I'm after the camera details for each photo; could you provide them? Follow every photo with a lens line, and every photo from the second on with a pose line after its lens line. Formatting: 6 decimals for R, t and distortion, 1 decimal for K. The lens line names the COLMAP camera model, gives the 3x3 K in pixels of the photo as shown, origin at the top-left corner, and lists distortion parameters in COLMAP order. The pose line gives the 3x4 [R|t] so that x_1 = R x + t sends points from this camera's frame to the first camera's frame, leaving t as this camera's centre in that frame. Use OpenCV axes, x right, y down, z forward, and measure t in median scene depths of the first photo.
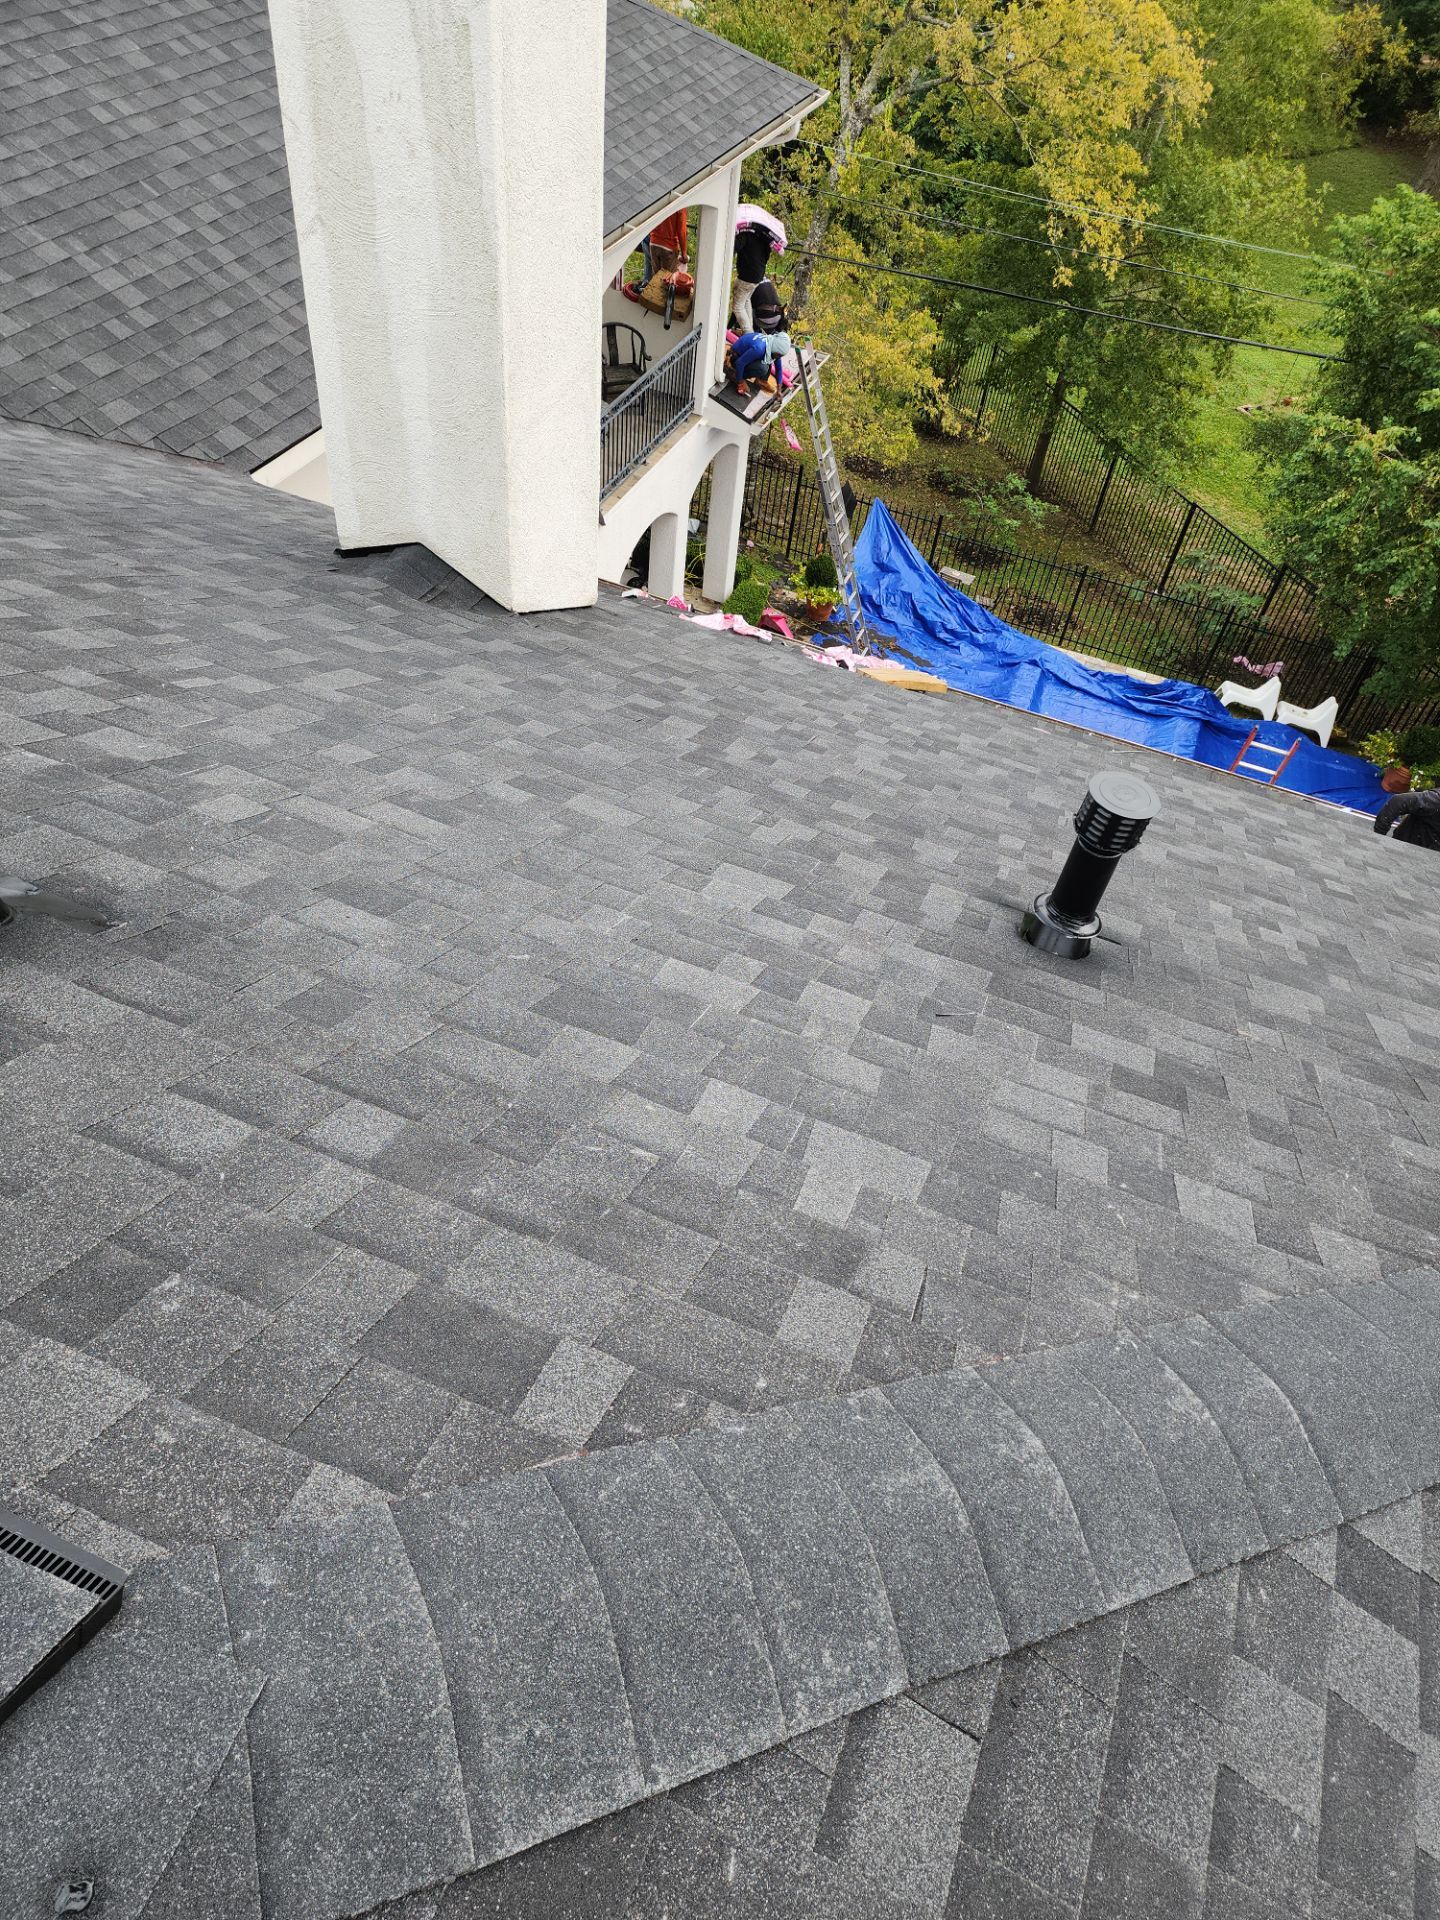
lens RADIAL K [[1288.5, 0, 742.3], [0, 1288.5, 946.9], [0, 0, 1]] dist [0.097706, -0.080613]
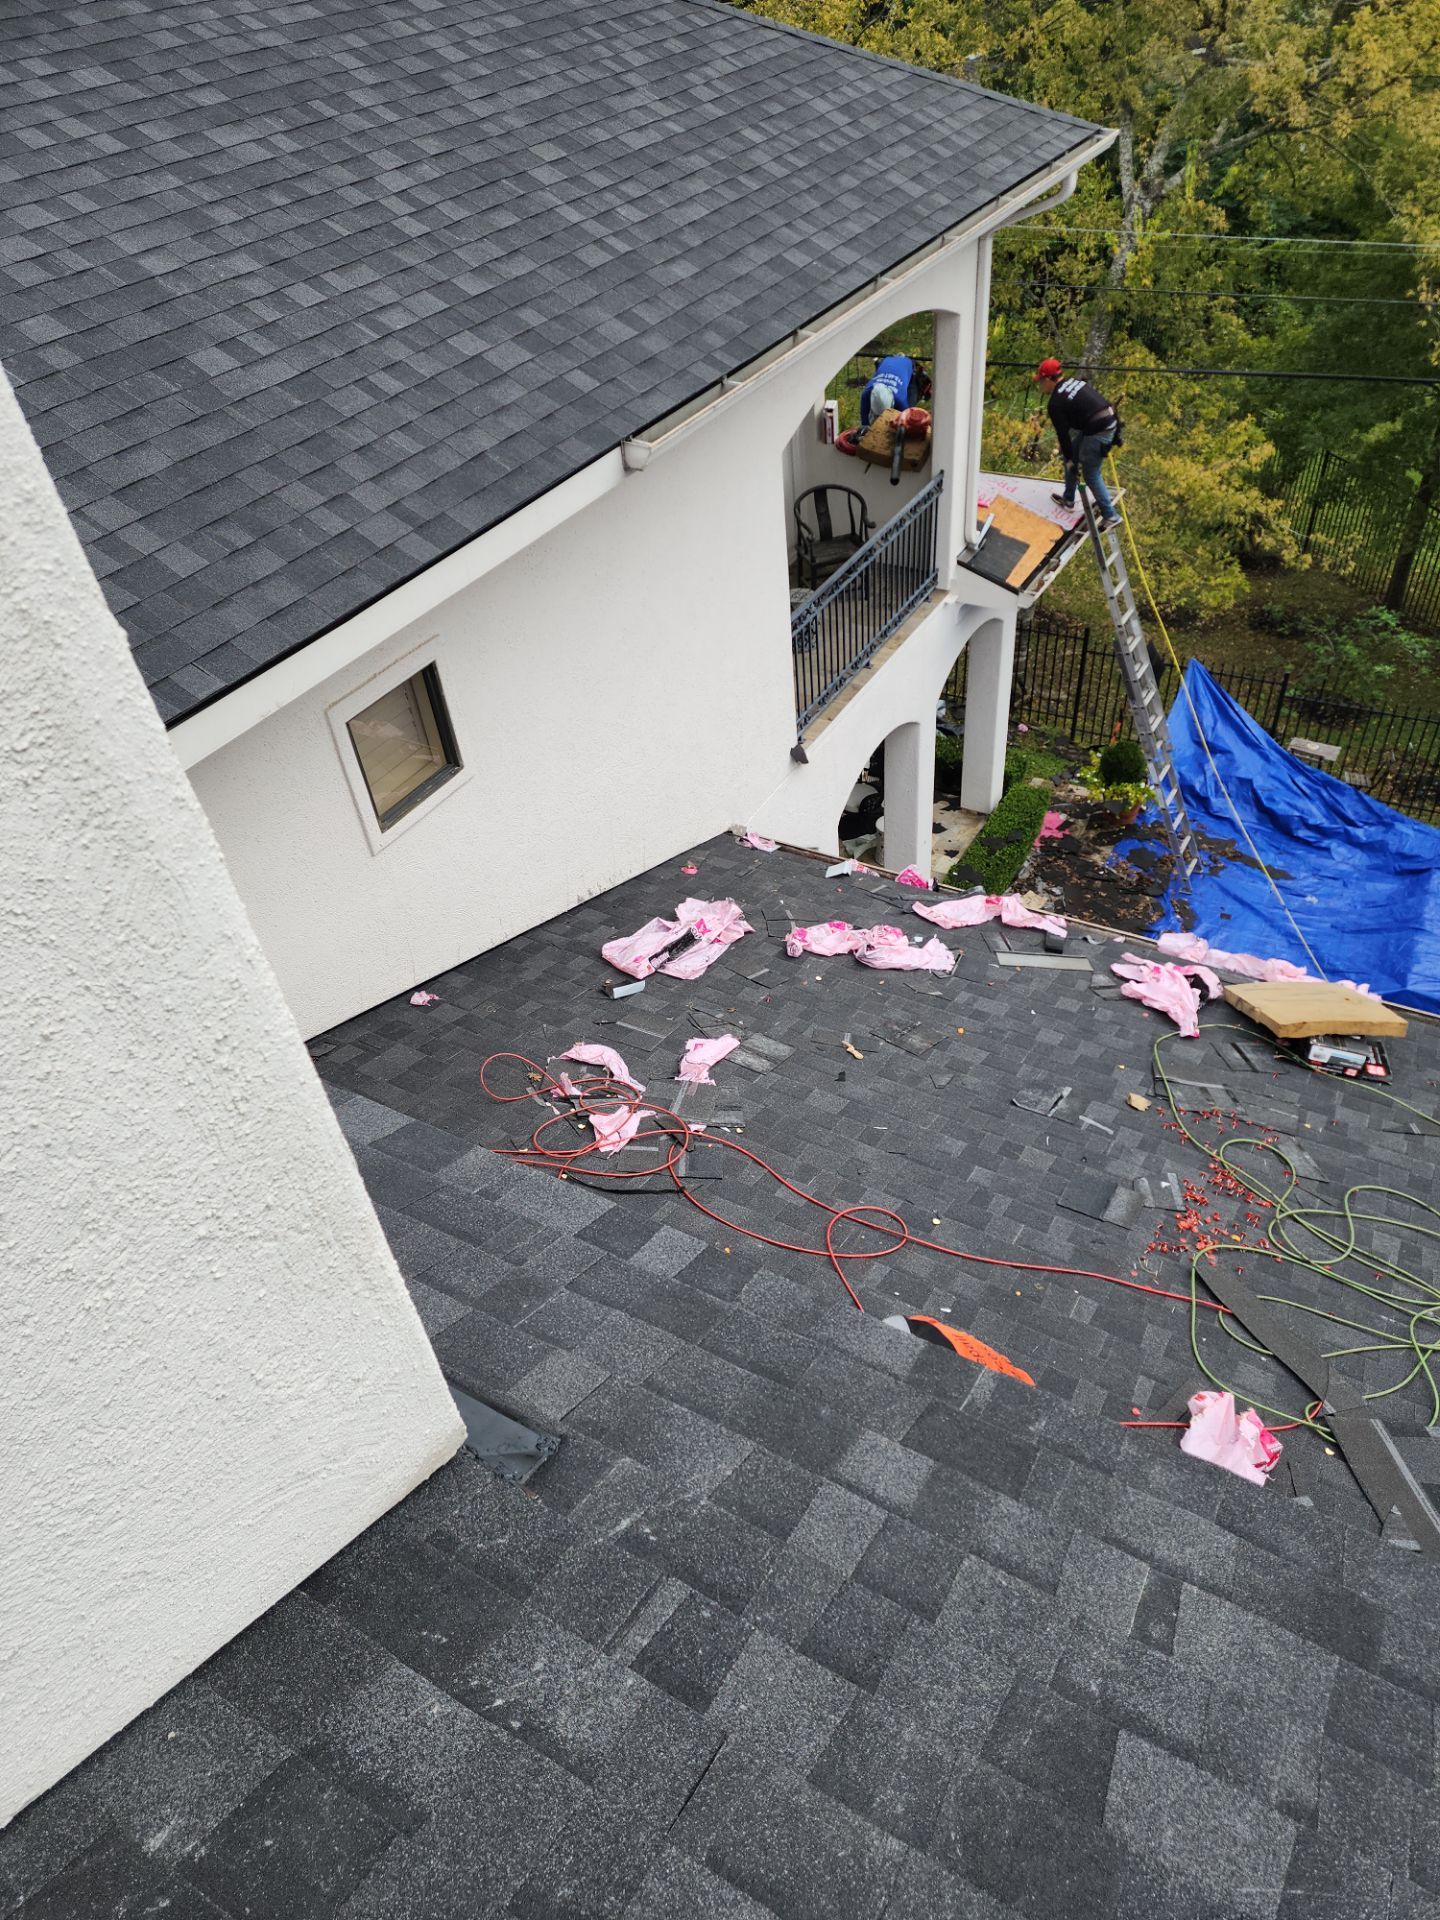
lens RADIAL K [[1288.5, 0, 742.3], [0, 1288.5, 946.9], [0, 0, 1]] dist [0.097706, -0.080613]
pose [[0.975787, -0.043910, -0.214268, 0.002816], [0.020862, 0.993860, -0.108664, -0.110088], [0.217724, 0.101563, 0.970712, 0.241382]]
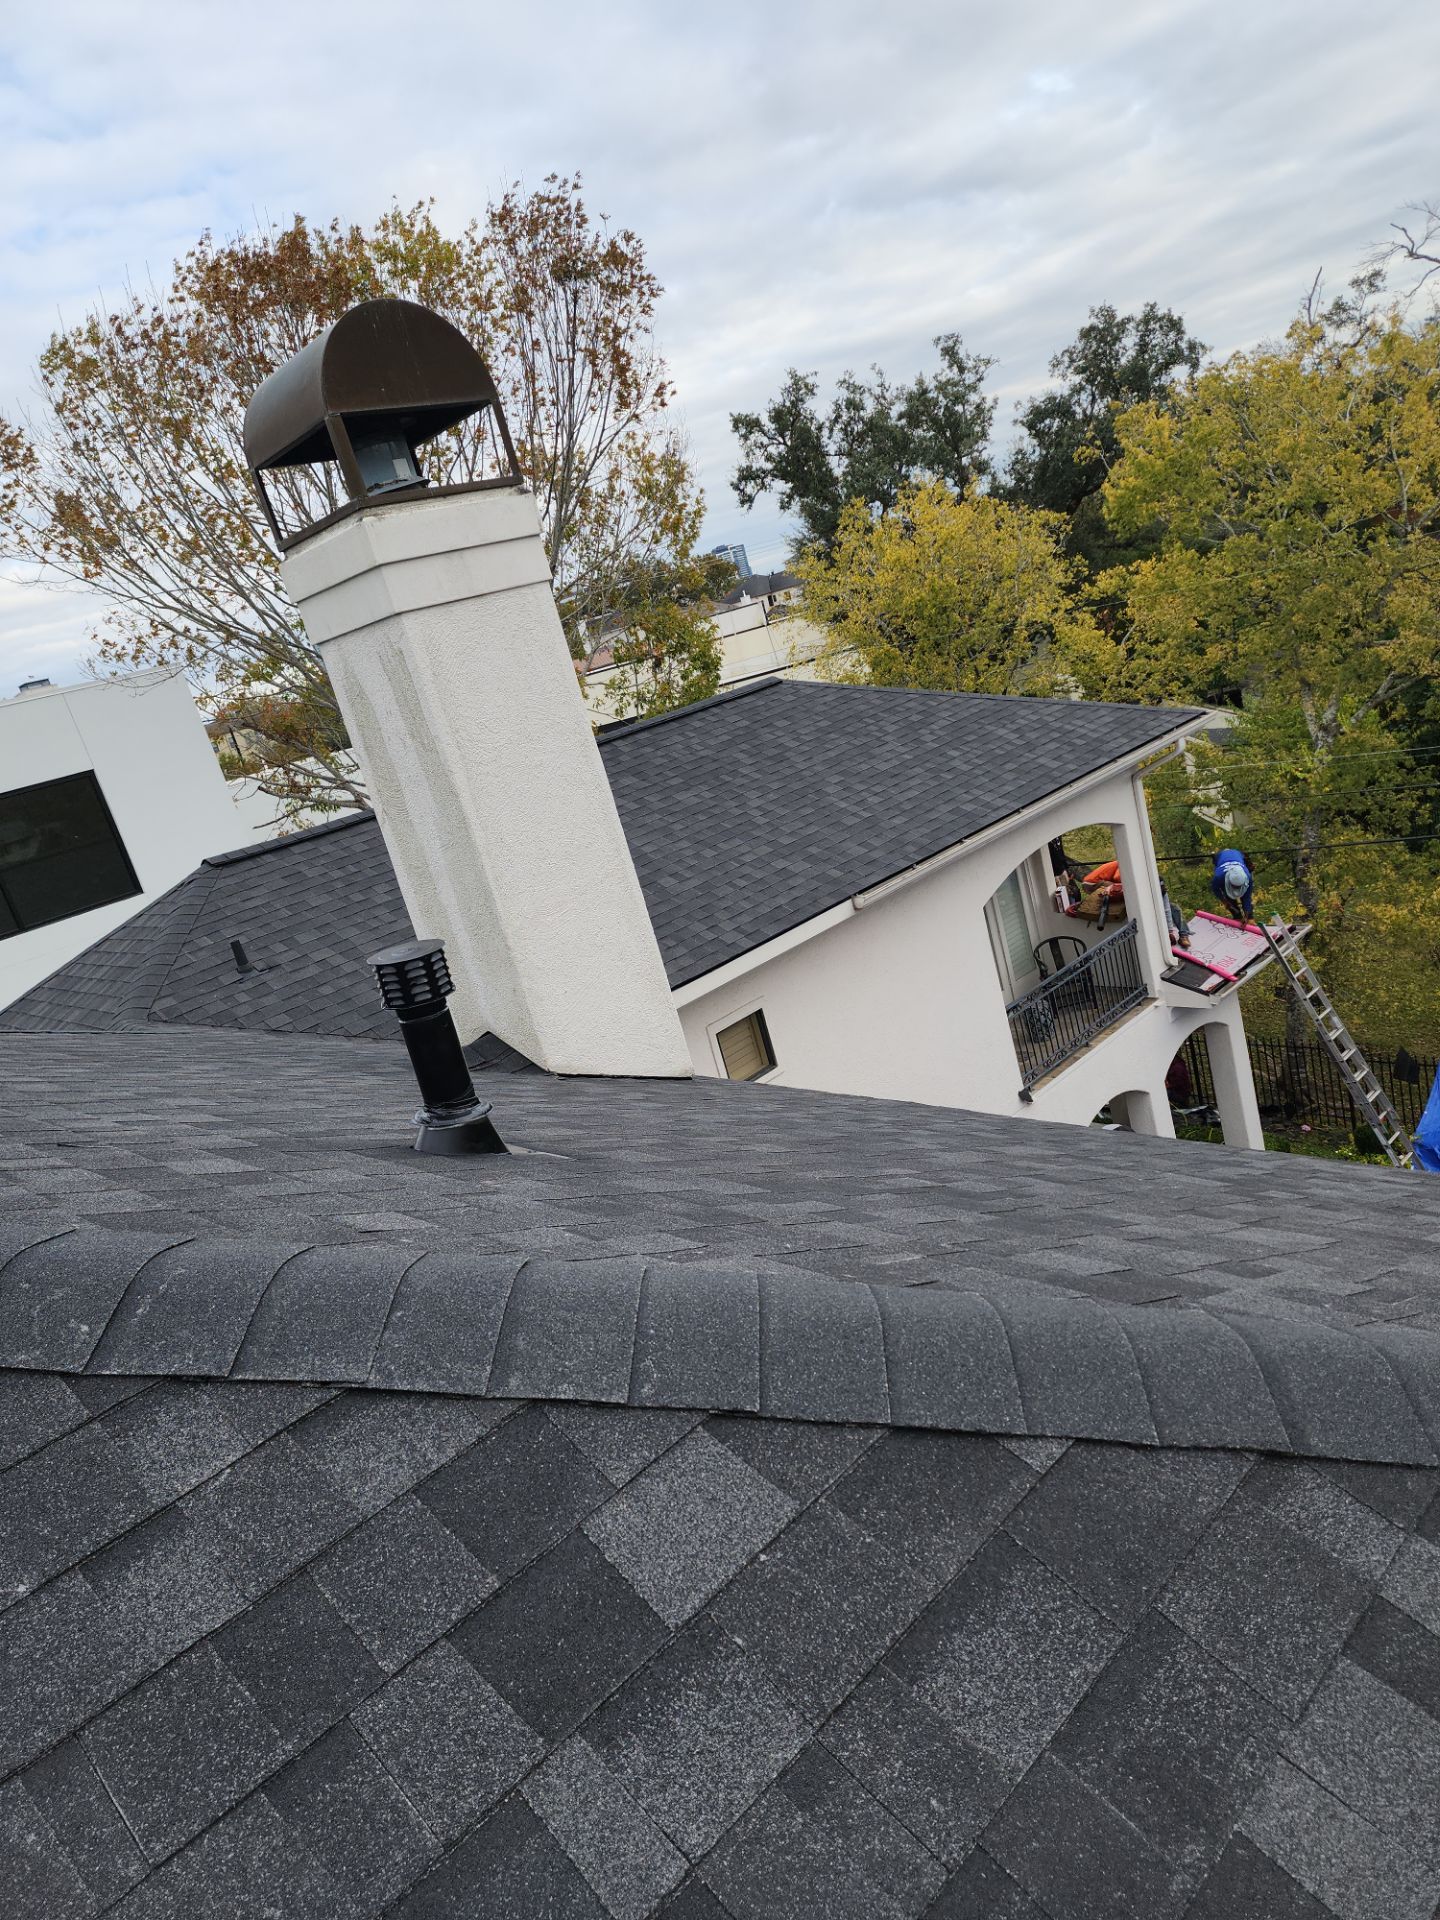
lens RADIAL K [[1288.5, 0, 742.3], [0, 1288.5, 946.9], [0, 0, 1]] dist [0.097706, -0.080613]
pose [[0.853084, -0.221507, -0.472422, 0.147894], [-0.043384, 0.872168, -0.487280, 0.052562], [0.519967, 0.436186, 0.734422, 0.062274]]
